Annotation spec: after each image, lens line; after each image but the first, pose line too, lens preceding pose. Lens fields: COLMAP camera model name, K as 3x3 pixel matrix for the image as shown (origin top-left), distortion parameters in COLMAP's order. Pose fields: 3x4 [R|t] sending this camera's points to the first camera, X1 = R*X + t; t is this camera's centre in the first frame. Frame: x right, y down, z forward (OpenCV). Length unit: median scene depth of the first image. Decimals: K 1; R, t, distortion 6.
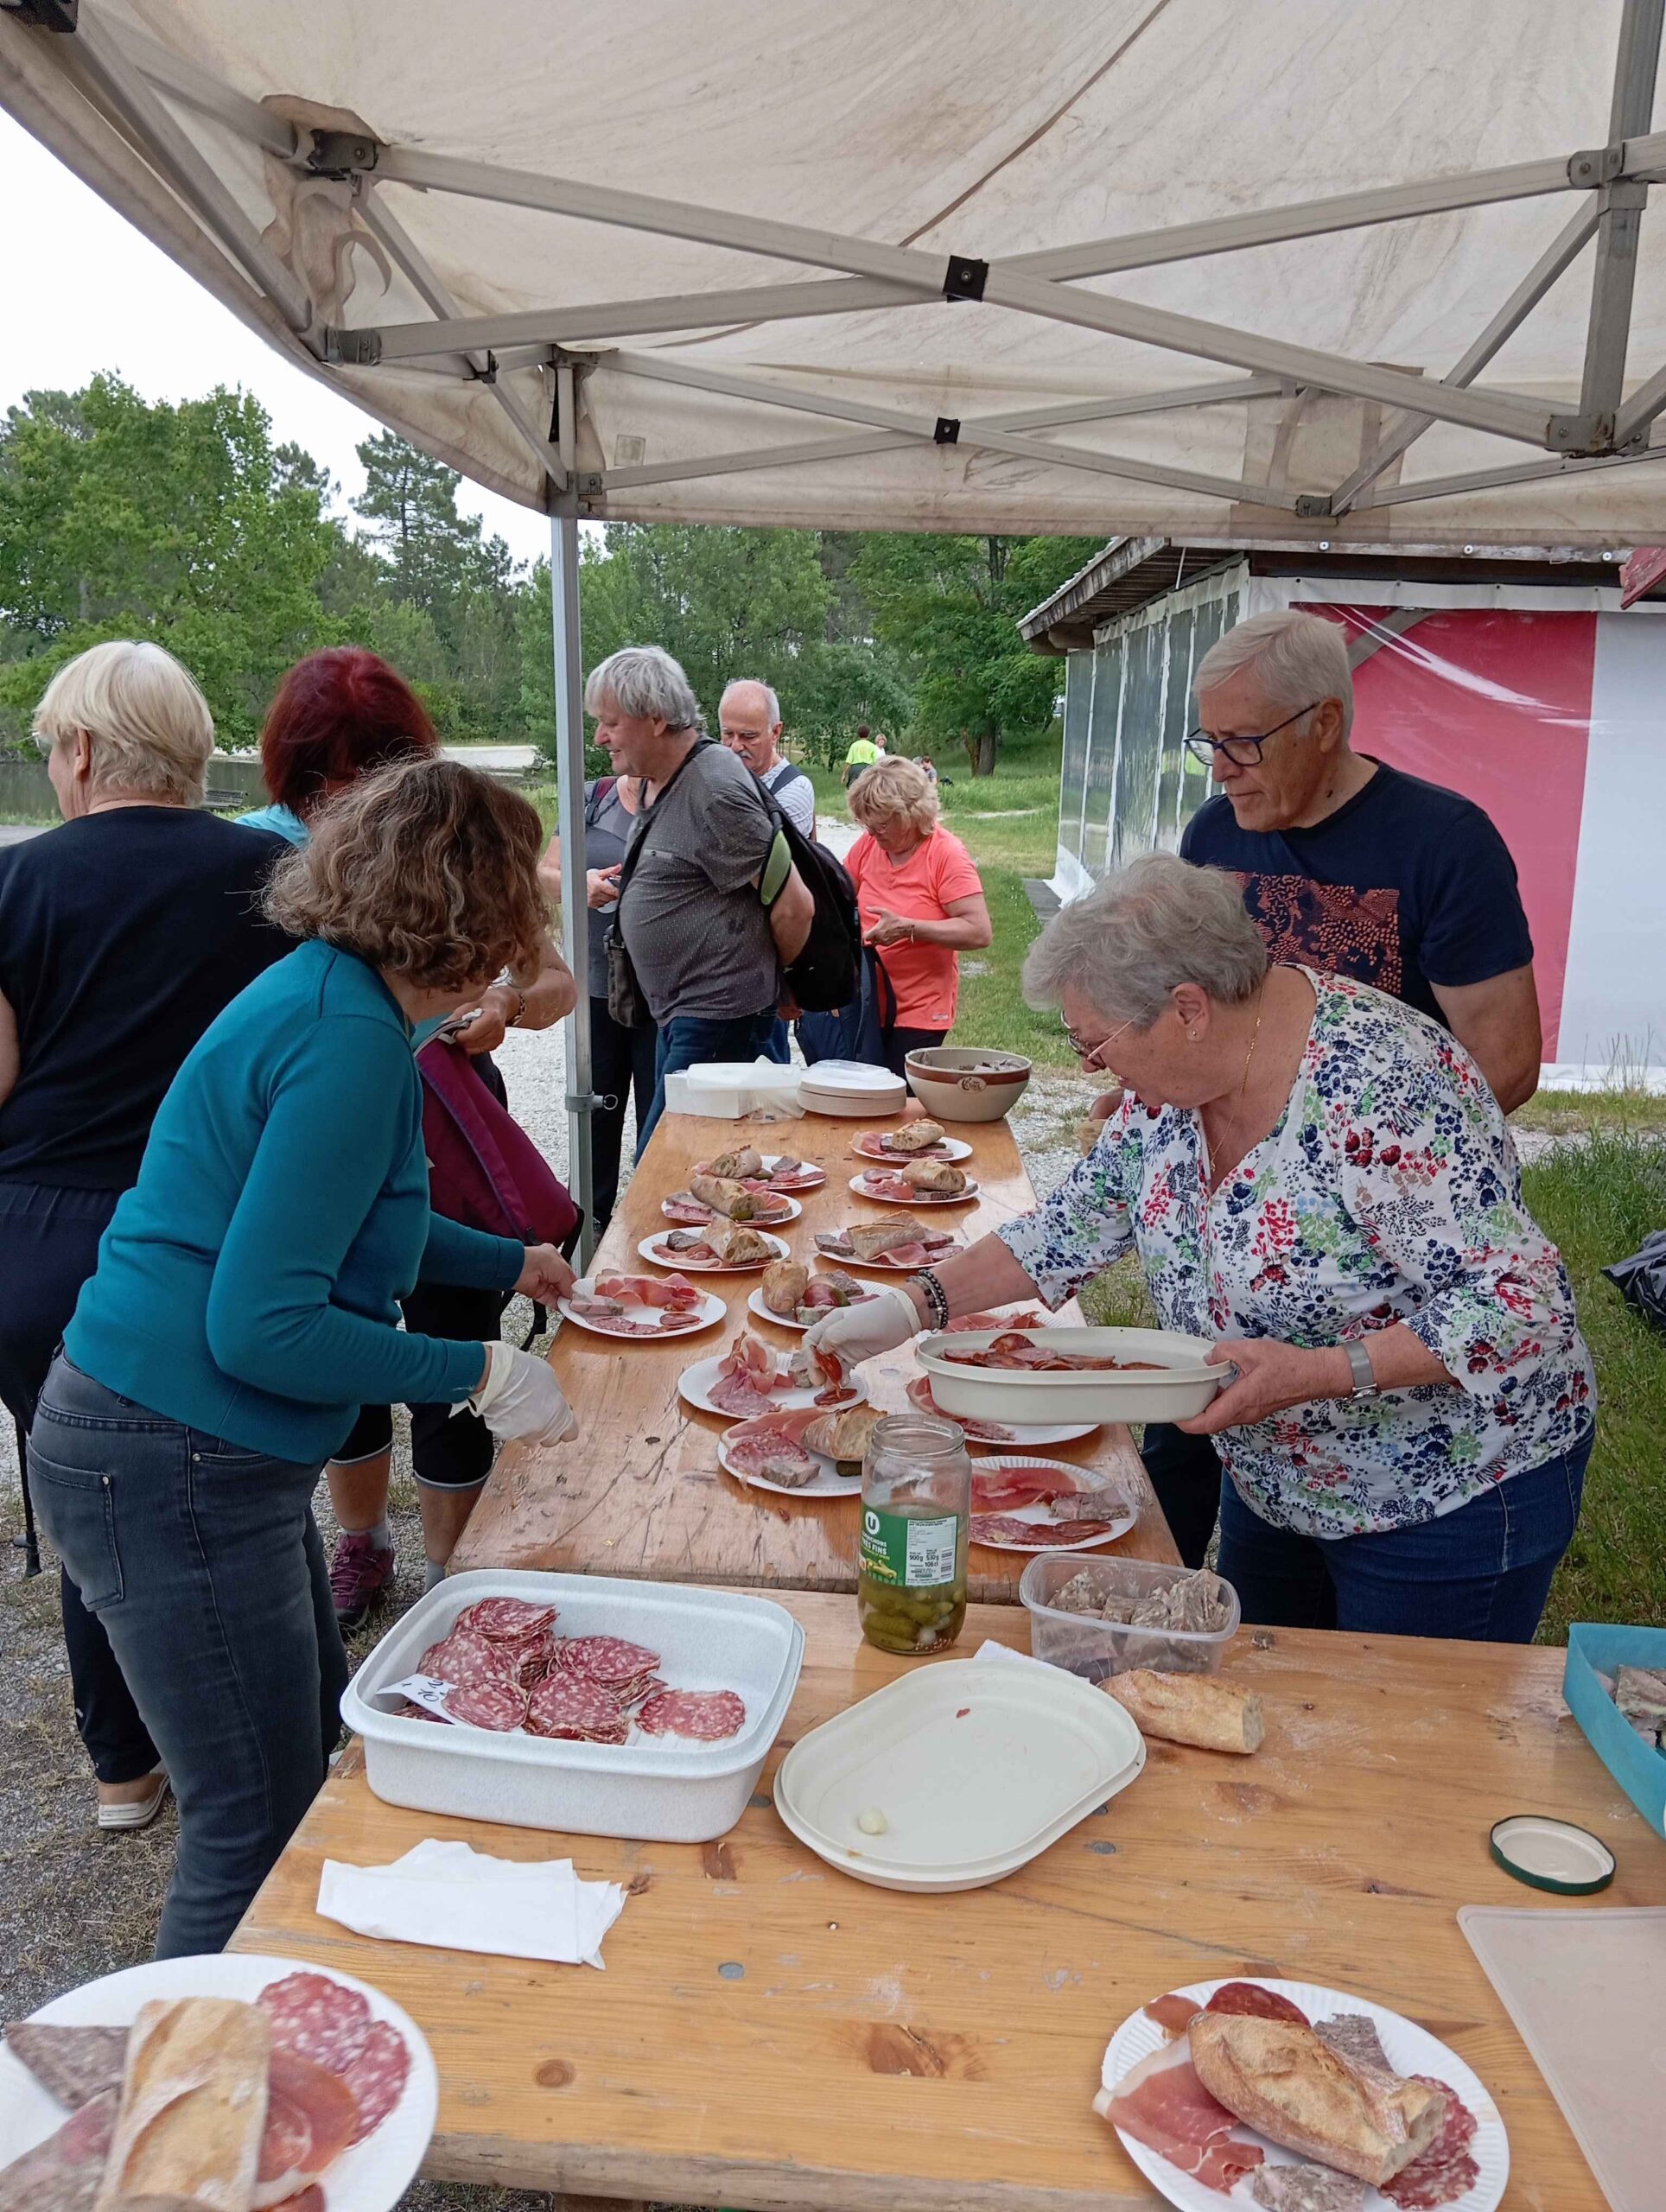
lens RADIAL K [[1785.9, 0, 831.4], [0, 1785.9, 1144.7], [0, 0, 1]] dist [0.126763, -0.189812]
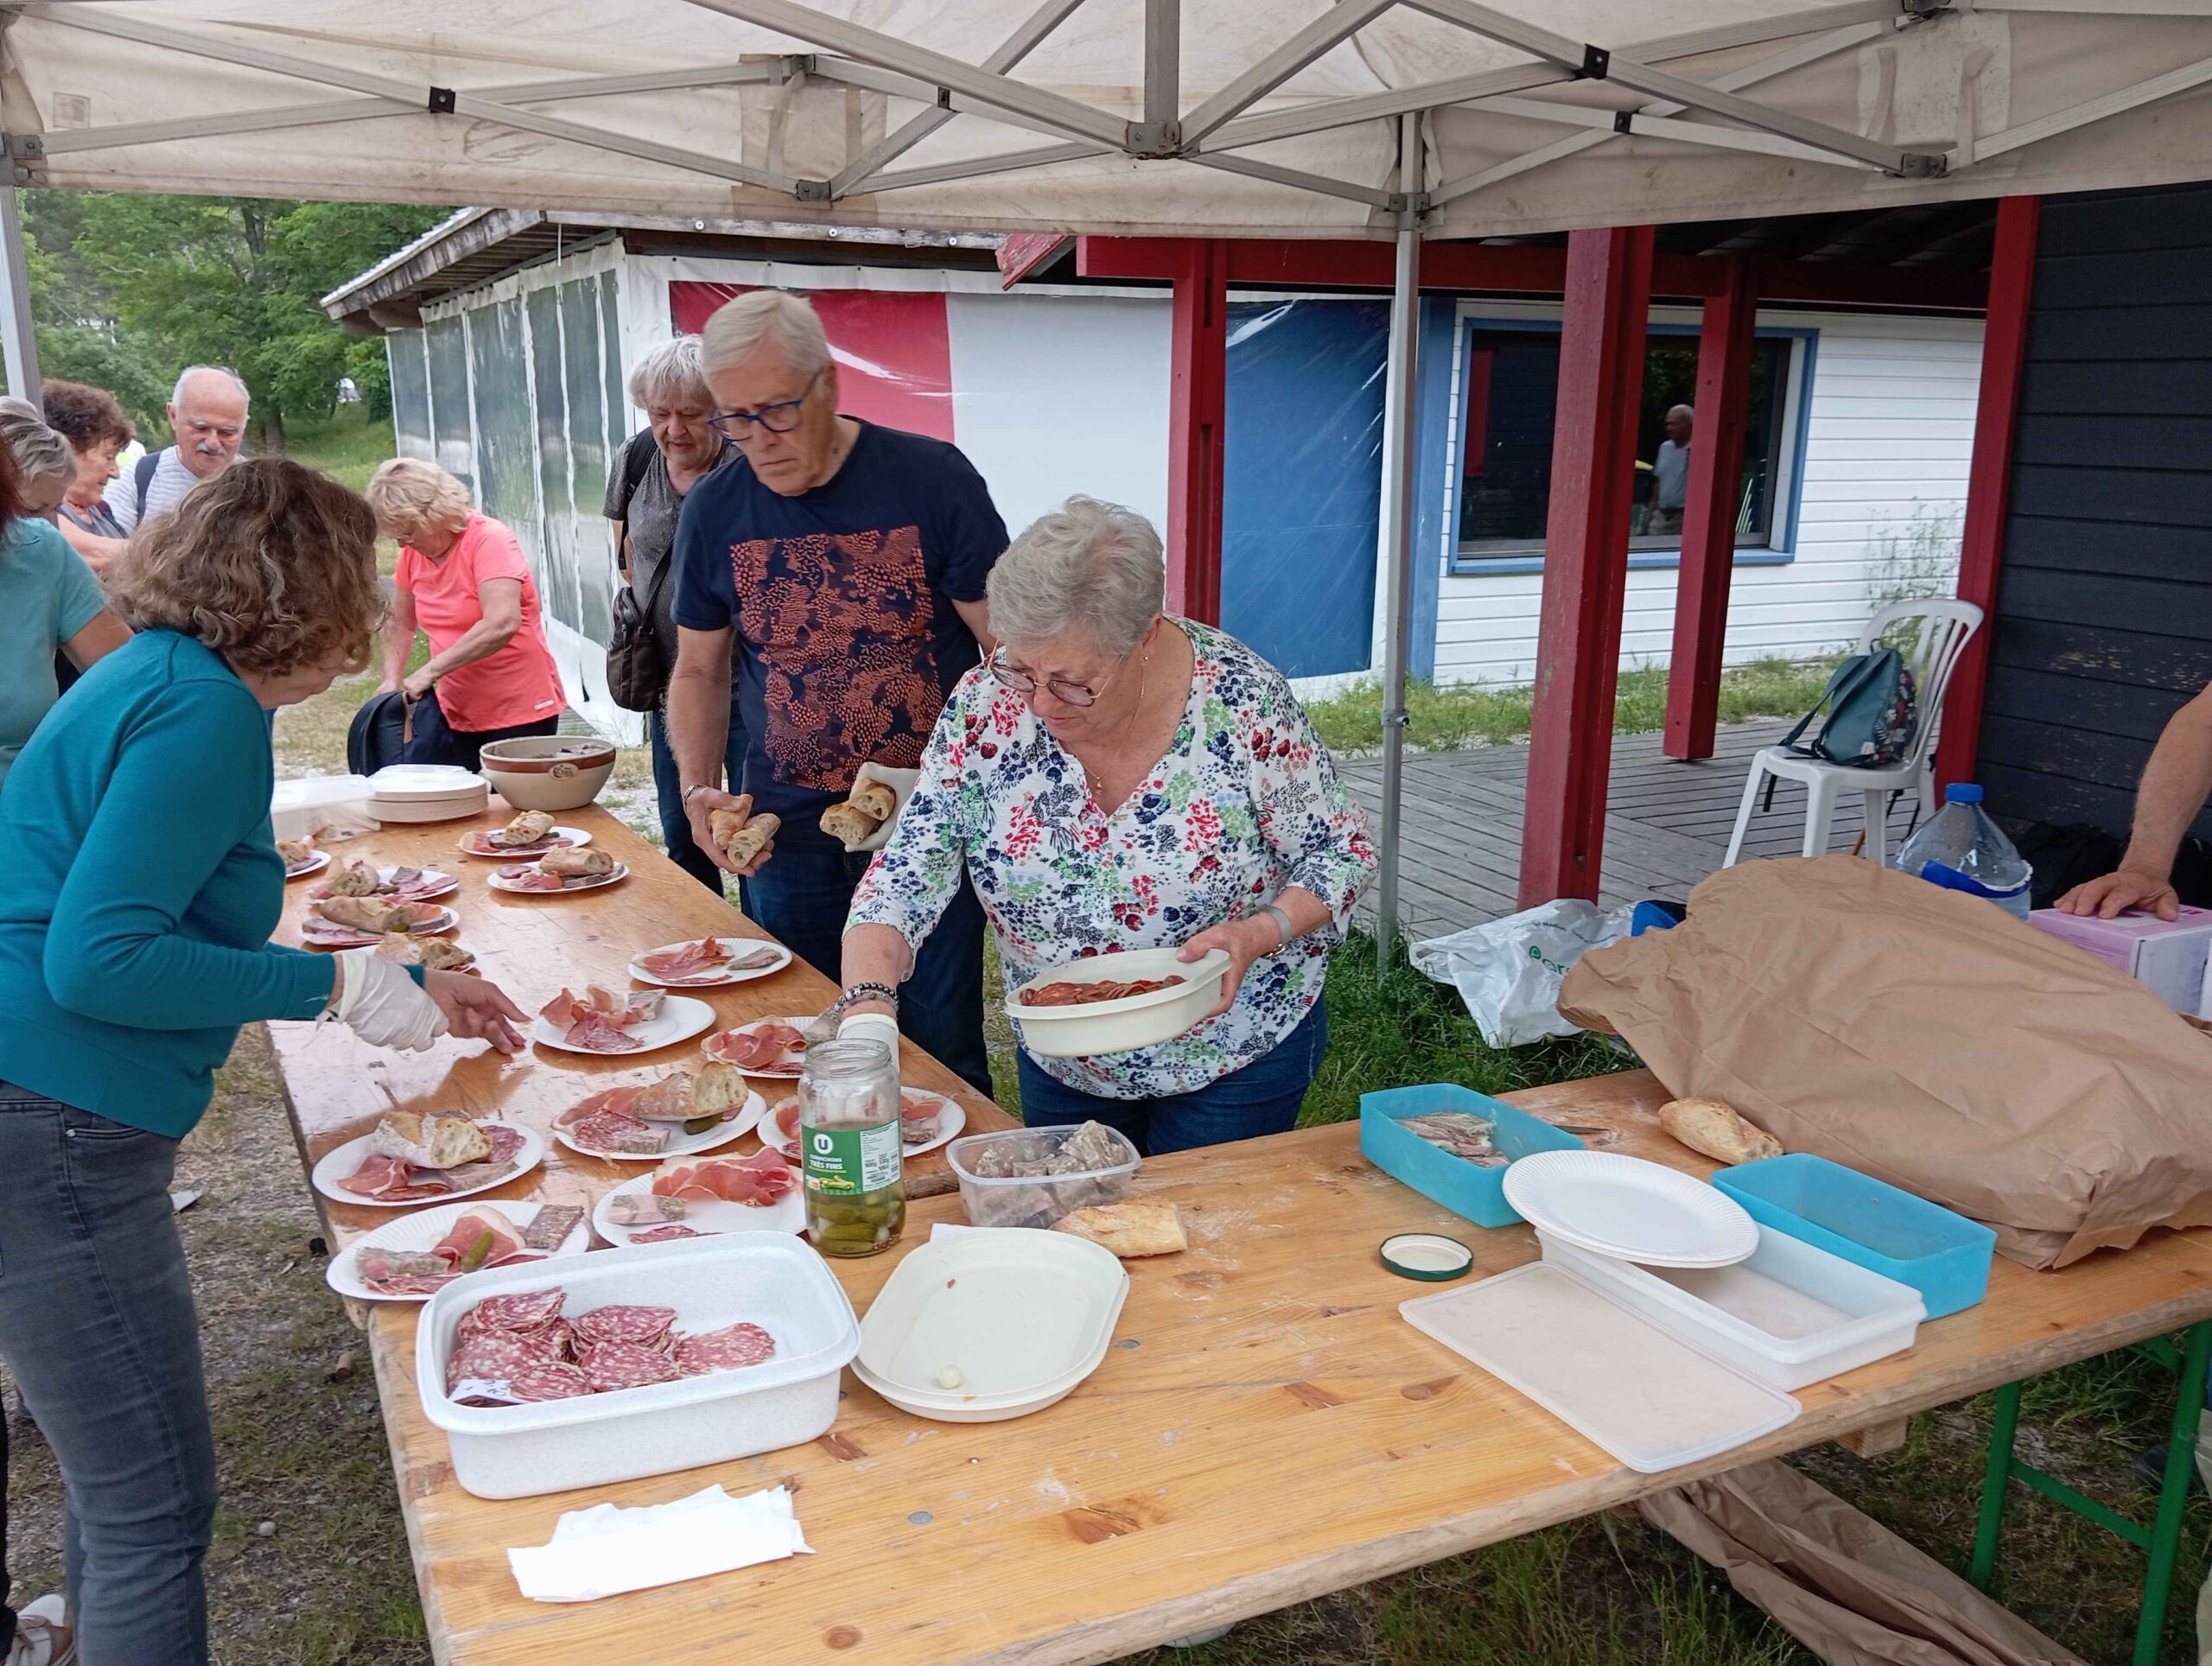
lens RADIAL K [[1838.0, 0, 1106.0], [0, 1838.0, 833.0], [0, 0, 1]] dist [0.113496, -0.199587]
pose [[0.849391, -0.155863, 0.504224, -0.191735], [0.156746, 0.986788, 0.040983, -0.003189], [-0.503950, 0.044224, 0.862600, 0.005198]]
